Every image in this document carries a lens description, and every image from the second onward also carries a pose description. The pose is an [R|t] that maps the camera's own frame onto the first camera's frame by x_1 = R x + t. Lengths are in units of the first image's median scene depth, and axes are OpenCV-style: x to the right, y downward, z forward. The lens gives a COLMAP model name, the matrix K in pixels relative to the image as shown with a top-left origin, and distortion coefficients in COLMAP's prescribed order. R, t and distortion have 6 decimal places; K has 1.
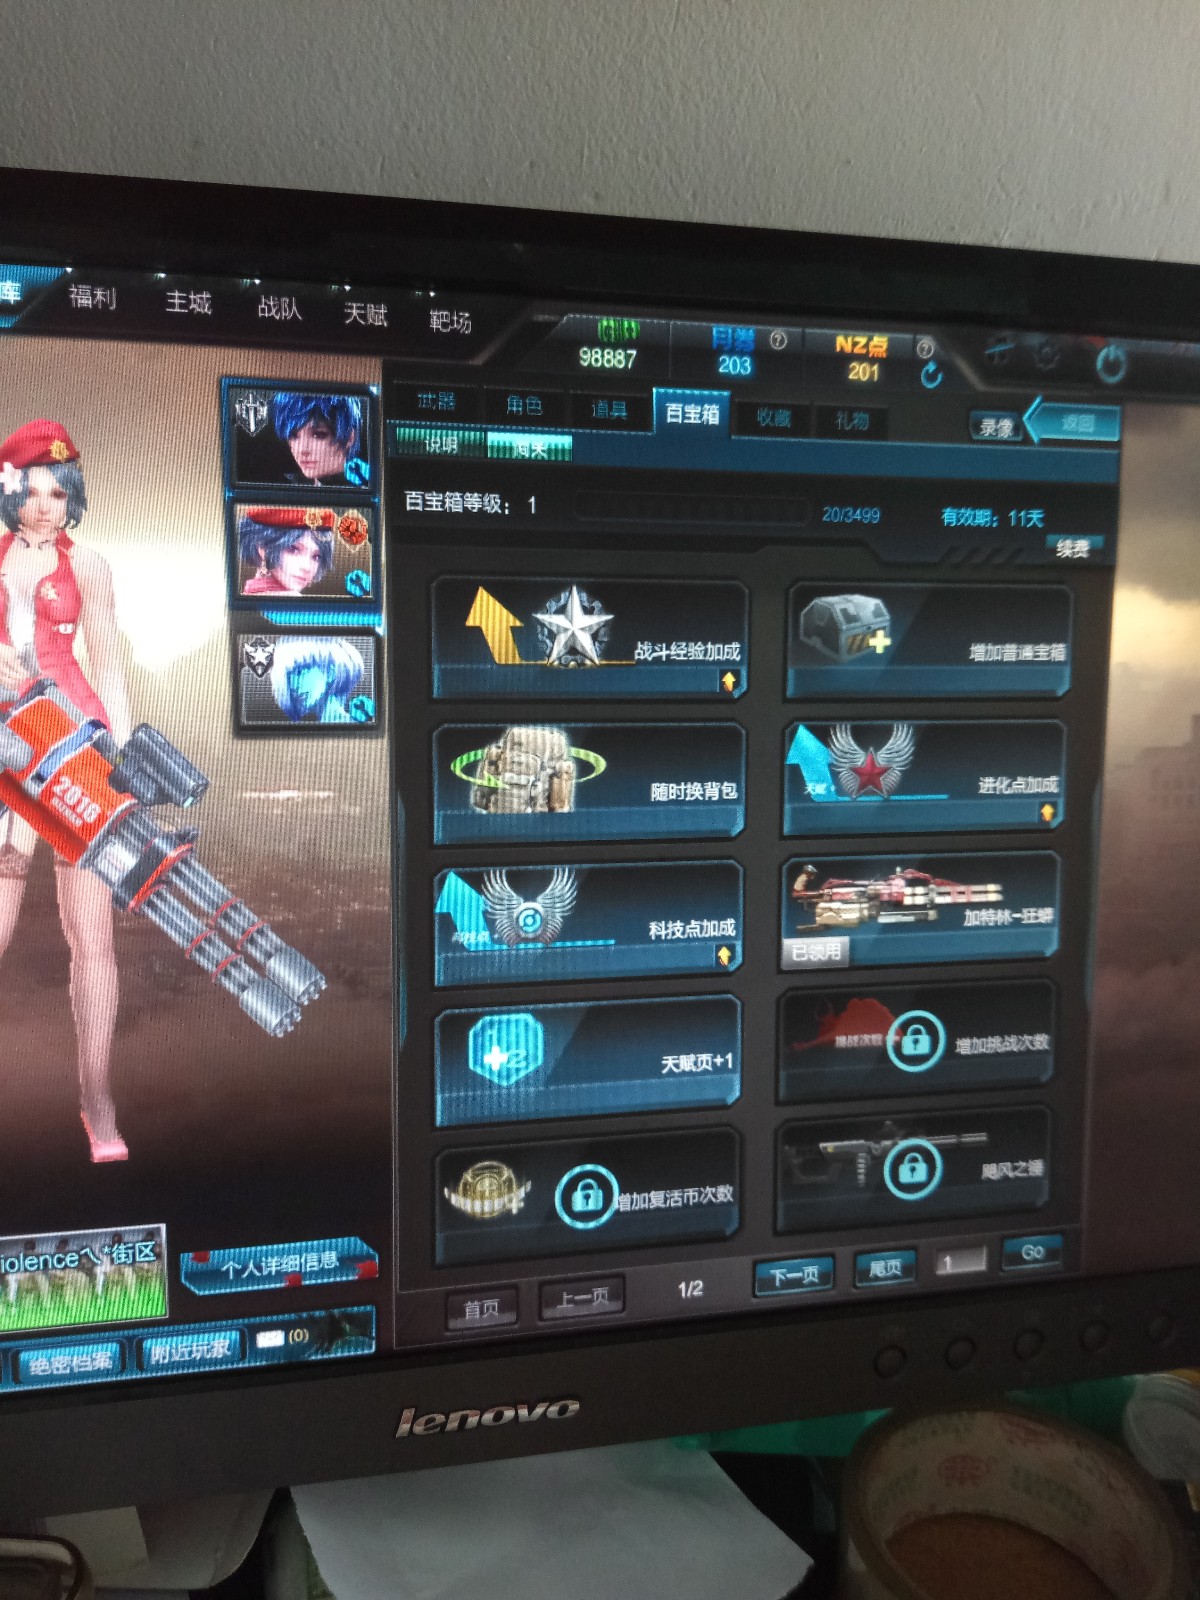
lens RADIAL K [[1321.9, 0, 611.5], [0, 1321.9, 804.6], [0, 0, 1]] dist [0.099970, -0.178952]
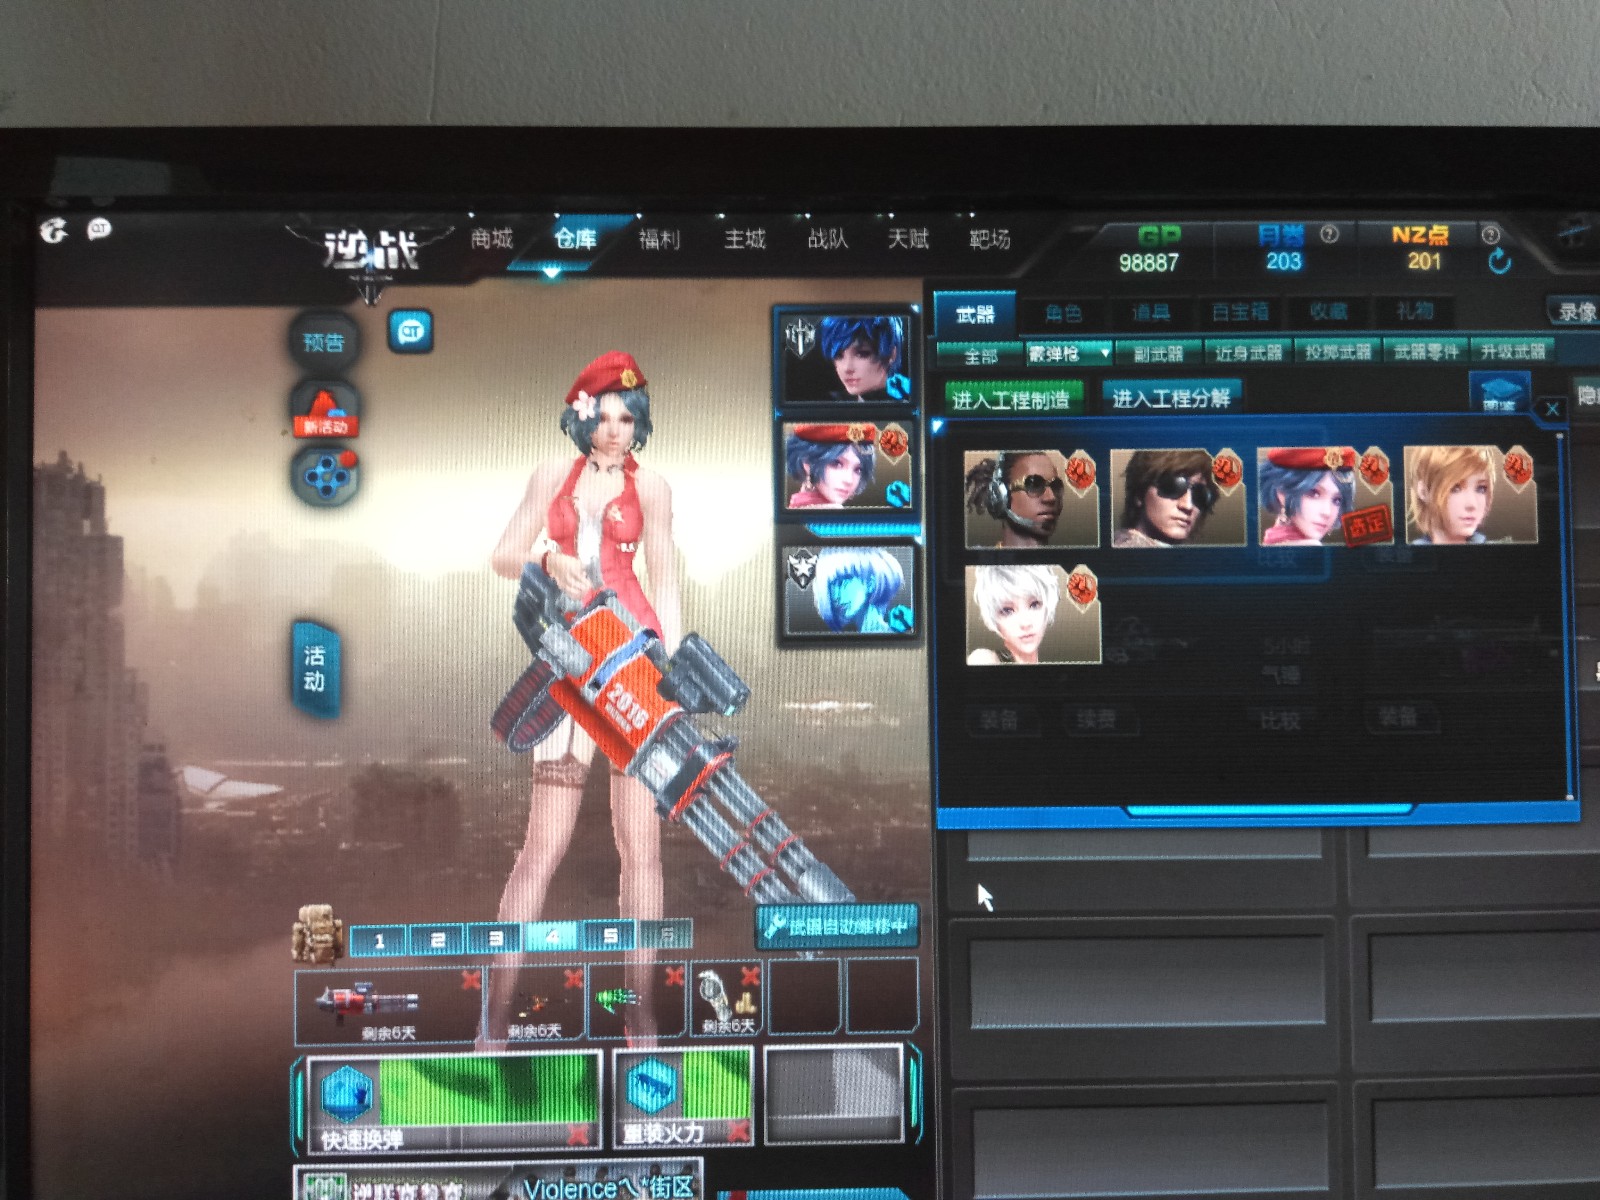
lens RADIAL K [[1321.9, 0, 786.1], [0, 1321.9, 584.9], [0, 0, 1]] dist [0.099970, -0.178952]
pose [[0.979857, -0.023351, -0.198333, -0.074850], [-0.006229, 0.989083, -0.147226, 0.048073], [0.199606, 0.145496, 0.969014, 0.022668]]
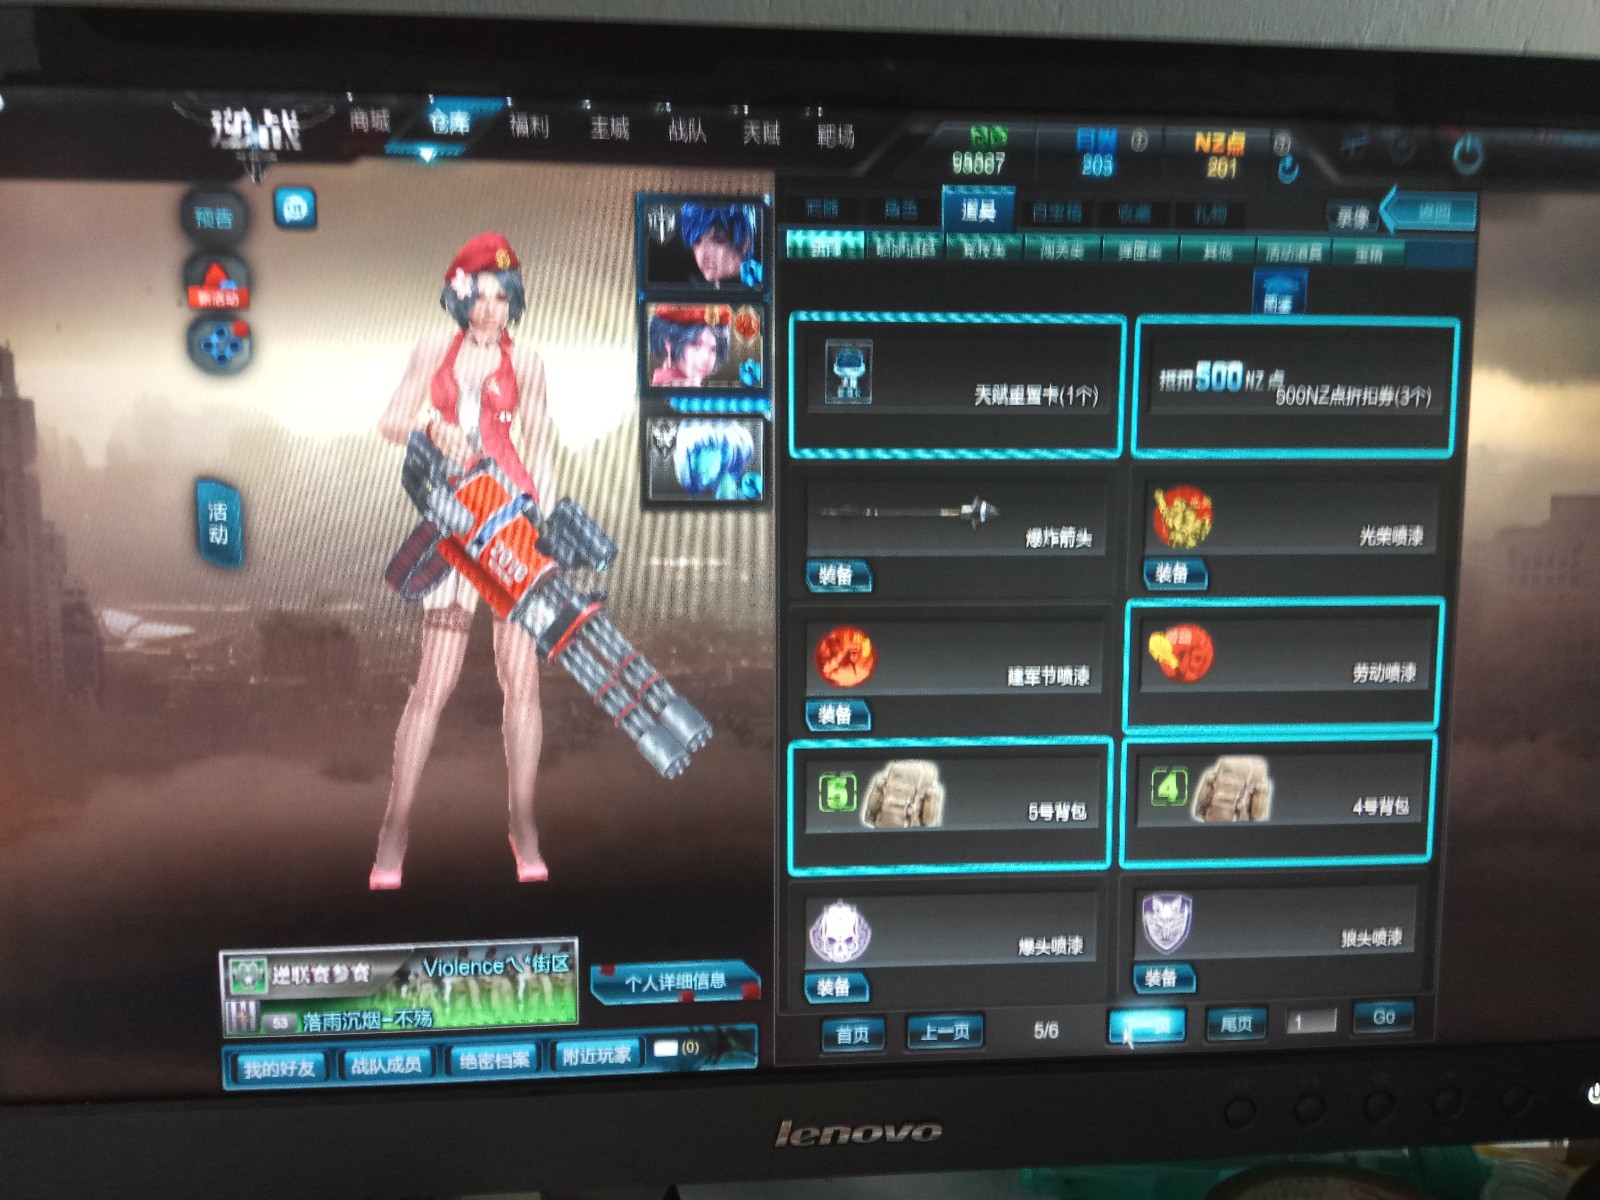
lens RADIAL K [[1386.9, 0, 790.8], [0, 1386.9, 633.0], [0, 0, 1]] dist [0.106745, -0.208377]
pose [[0.992048, 0.009872, -0.125469, -0.007182], [-0.010283, 0.999944, -0.002635, 0.053973], [0.125436, 0.003904, 0.992094, -0.155087]]
